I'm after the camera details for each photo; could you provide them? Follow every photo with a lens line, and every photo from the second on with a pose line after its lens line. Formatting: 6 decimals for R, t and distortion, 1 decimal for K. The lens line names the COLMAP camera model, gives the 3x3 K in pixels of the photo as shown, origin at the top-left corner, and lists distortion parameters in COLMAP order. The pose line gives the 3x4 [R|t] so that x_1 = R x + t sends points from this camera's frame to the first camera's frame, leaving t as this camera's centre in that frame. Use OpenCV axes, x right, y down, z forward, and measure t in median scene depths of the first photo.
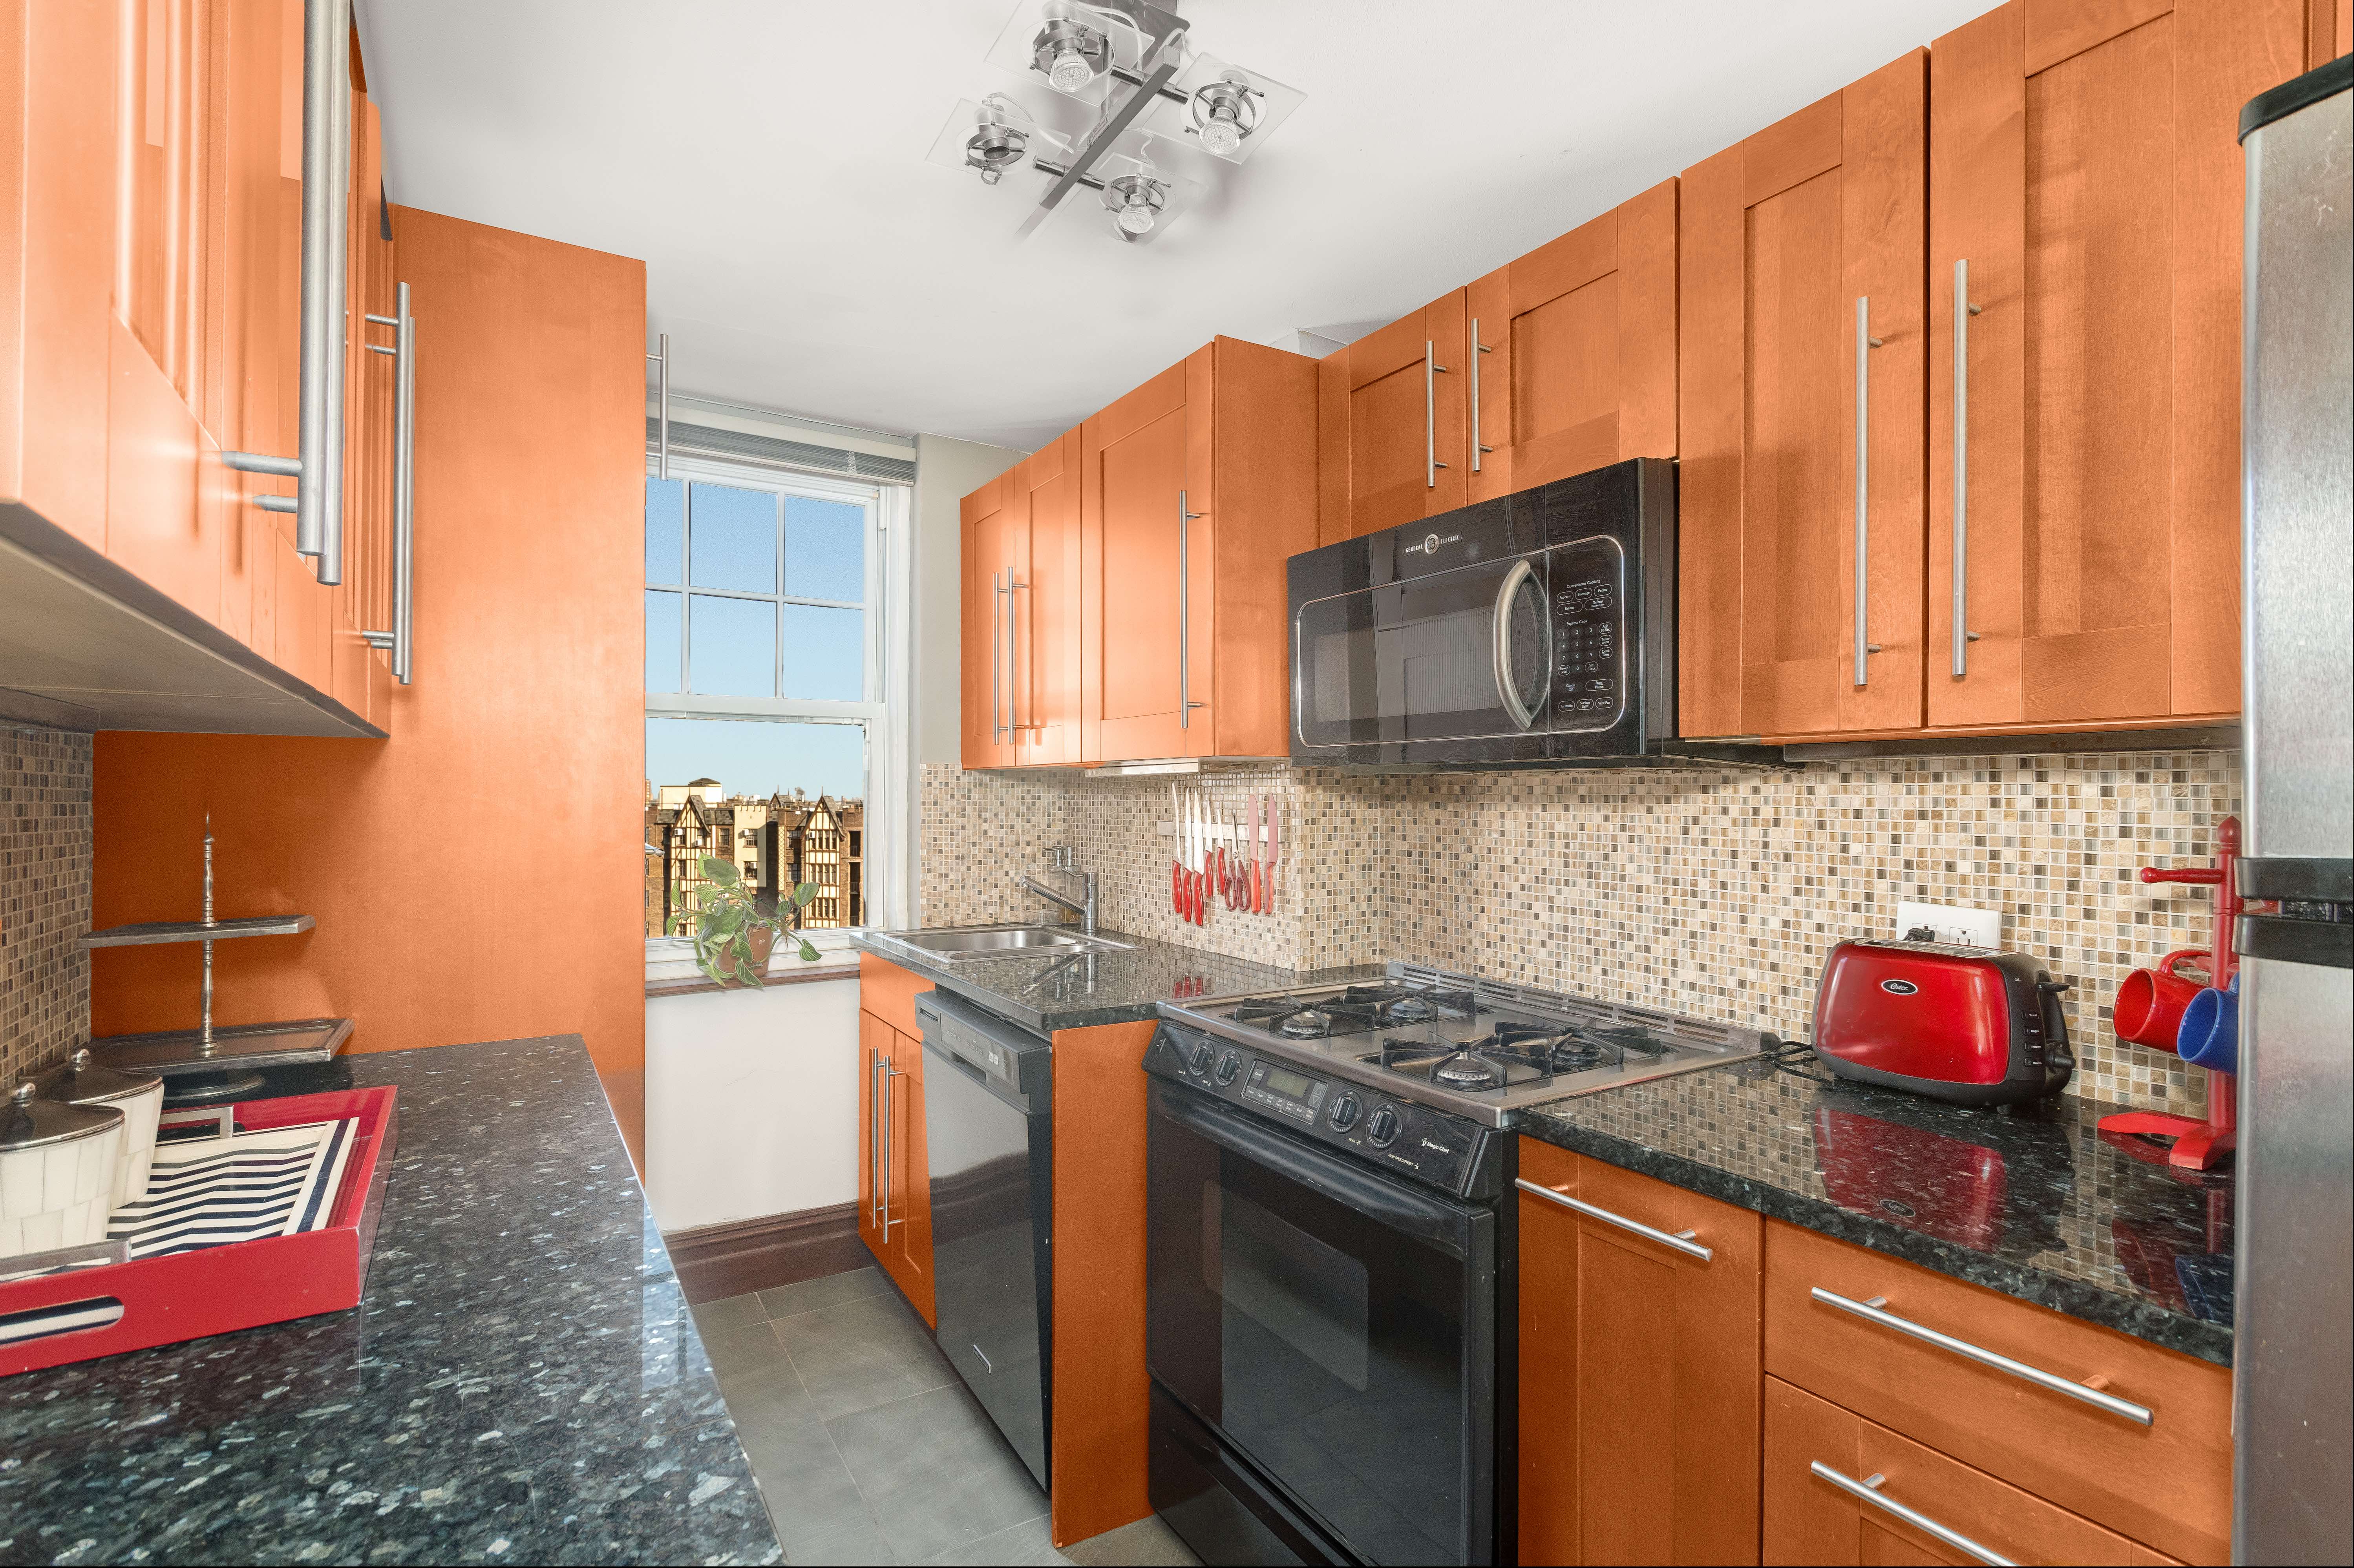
lens RADIAL K [[1186.6, 0, 1357.6], [0, 1186.6, 760.7], [0, 0, 1]] dist [-0.002024, 0.000627]
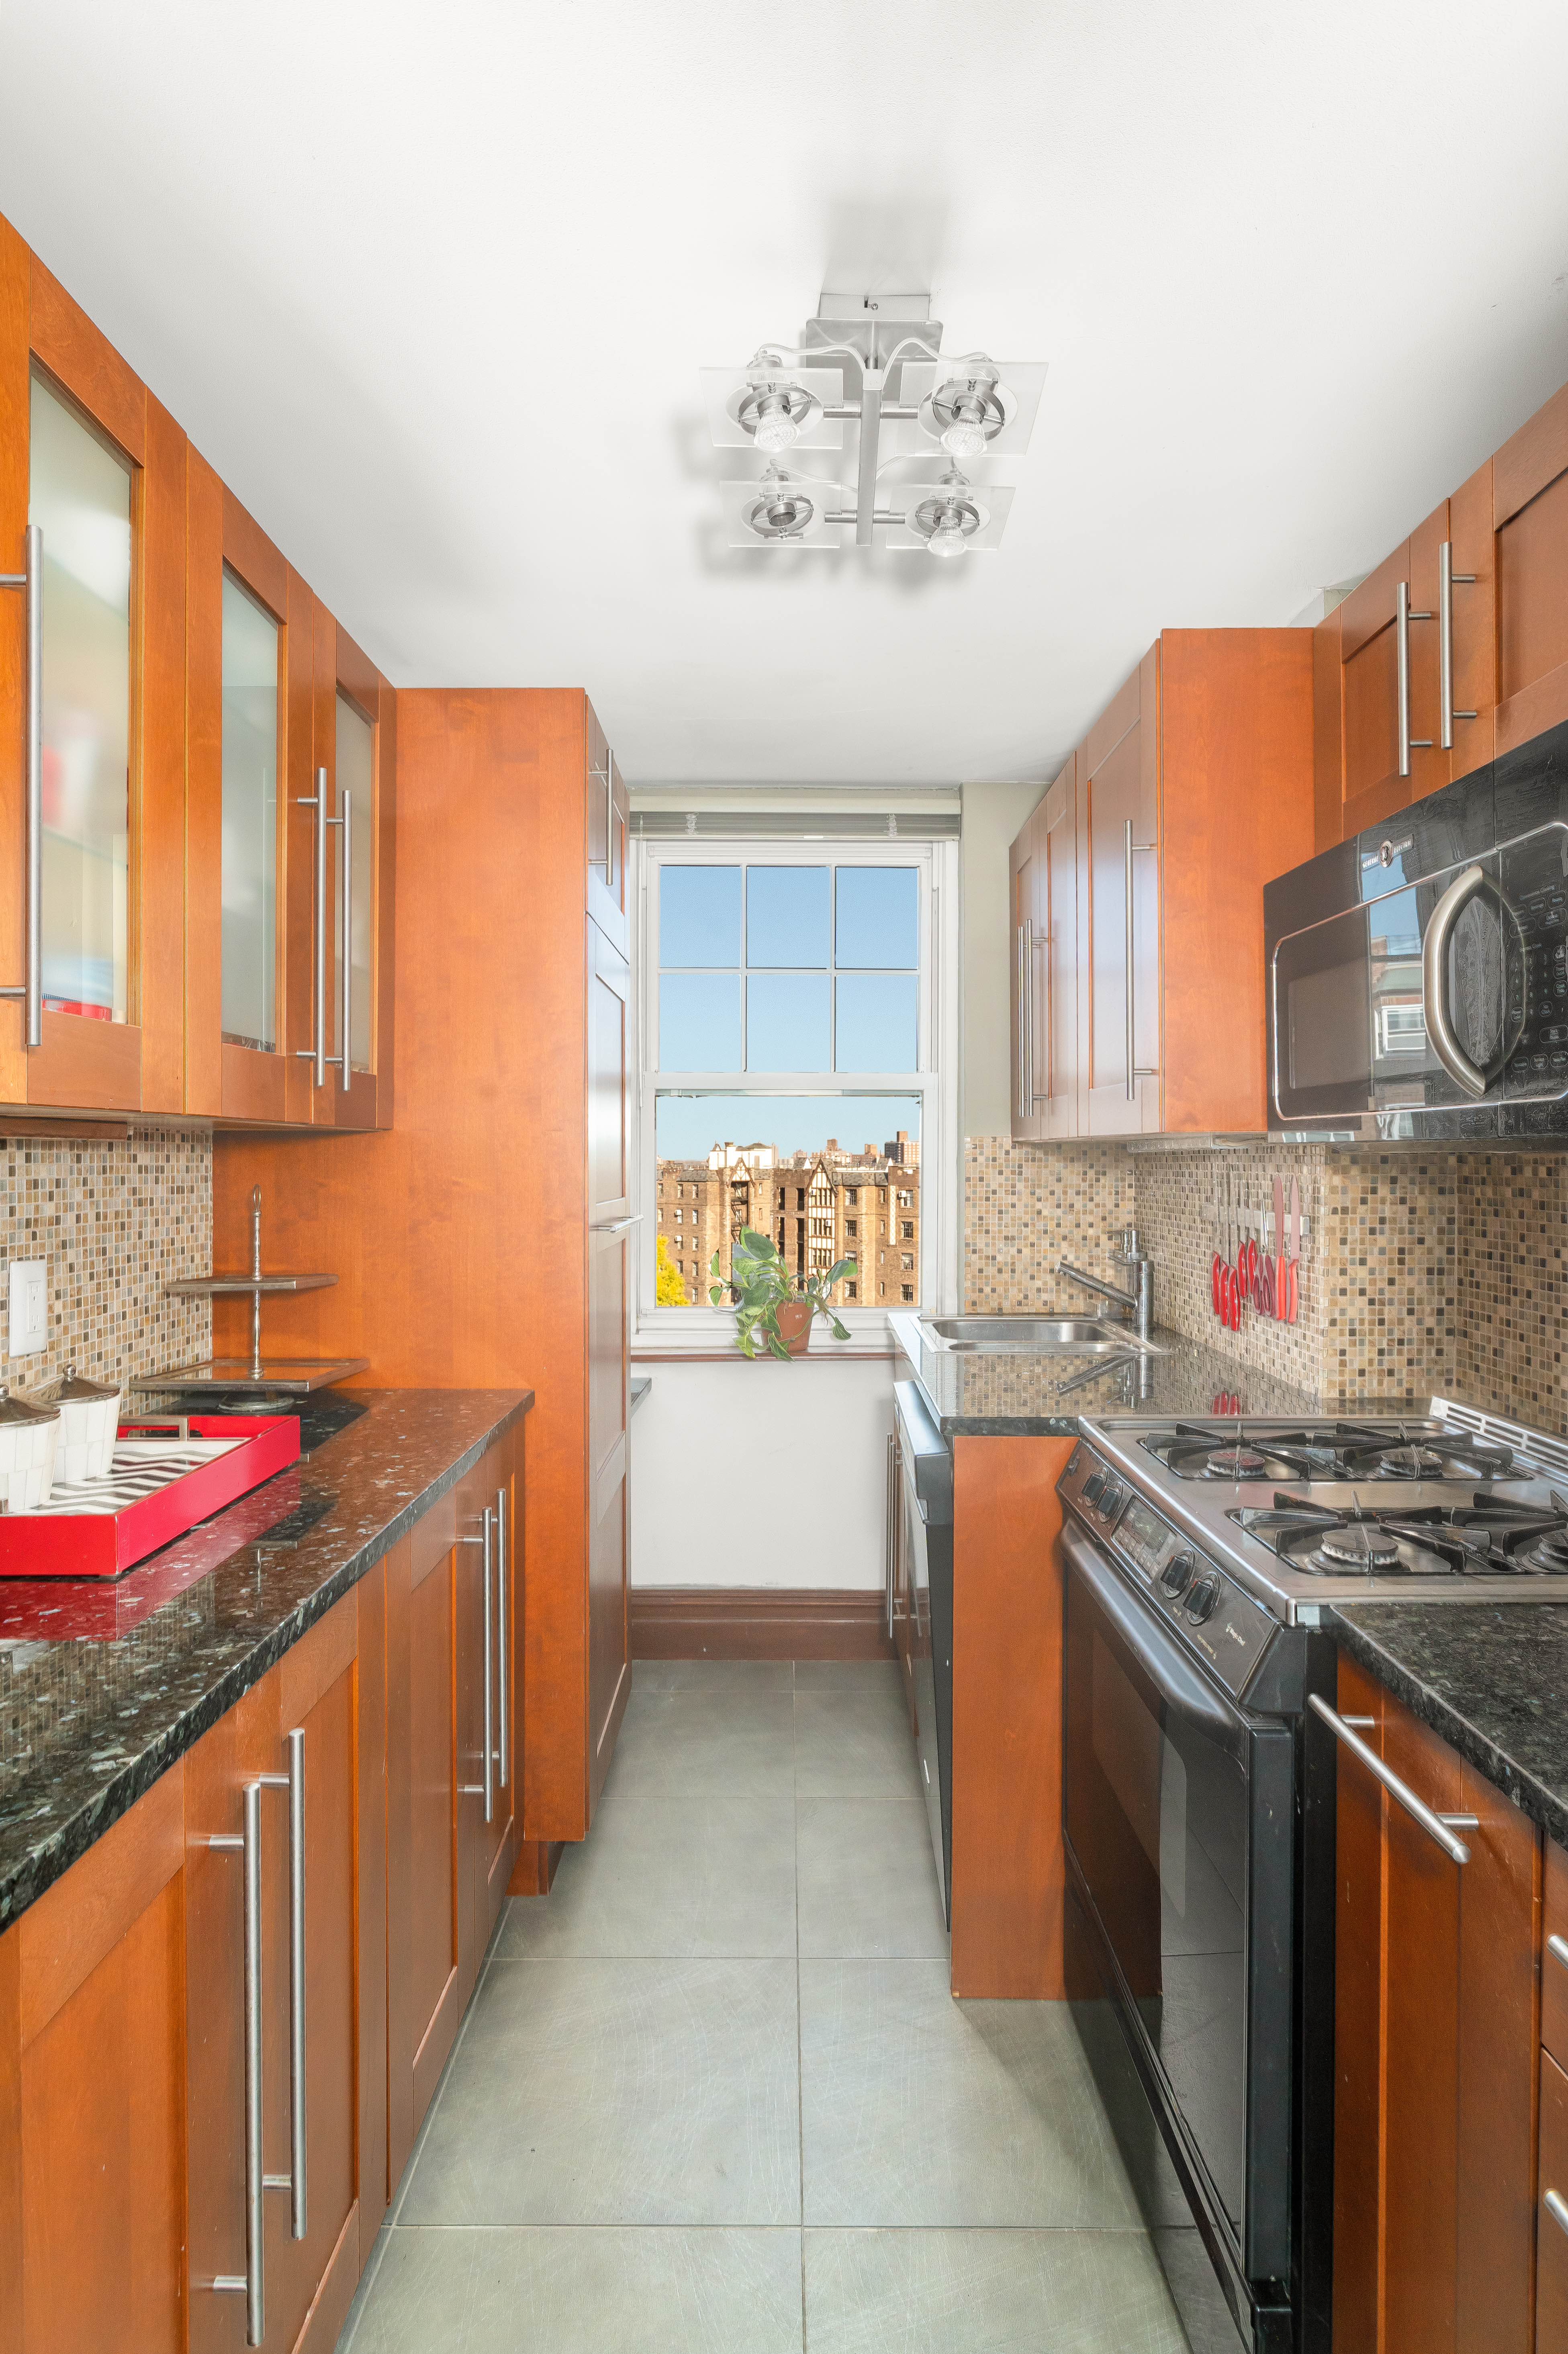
lens RADIAL K [[1376.8, 0, 808.6], [0, 1376.8, 1135.5], [0, 0, 1]] dist [-0.007099, 0.002235]
pose [[0.824538, -0.008413, -0.565744, 0.196954], [0.014512, 0.999875, 0.006281, -0.010141], [0.565621, -0.013389, 0.824557, 0.047133]]
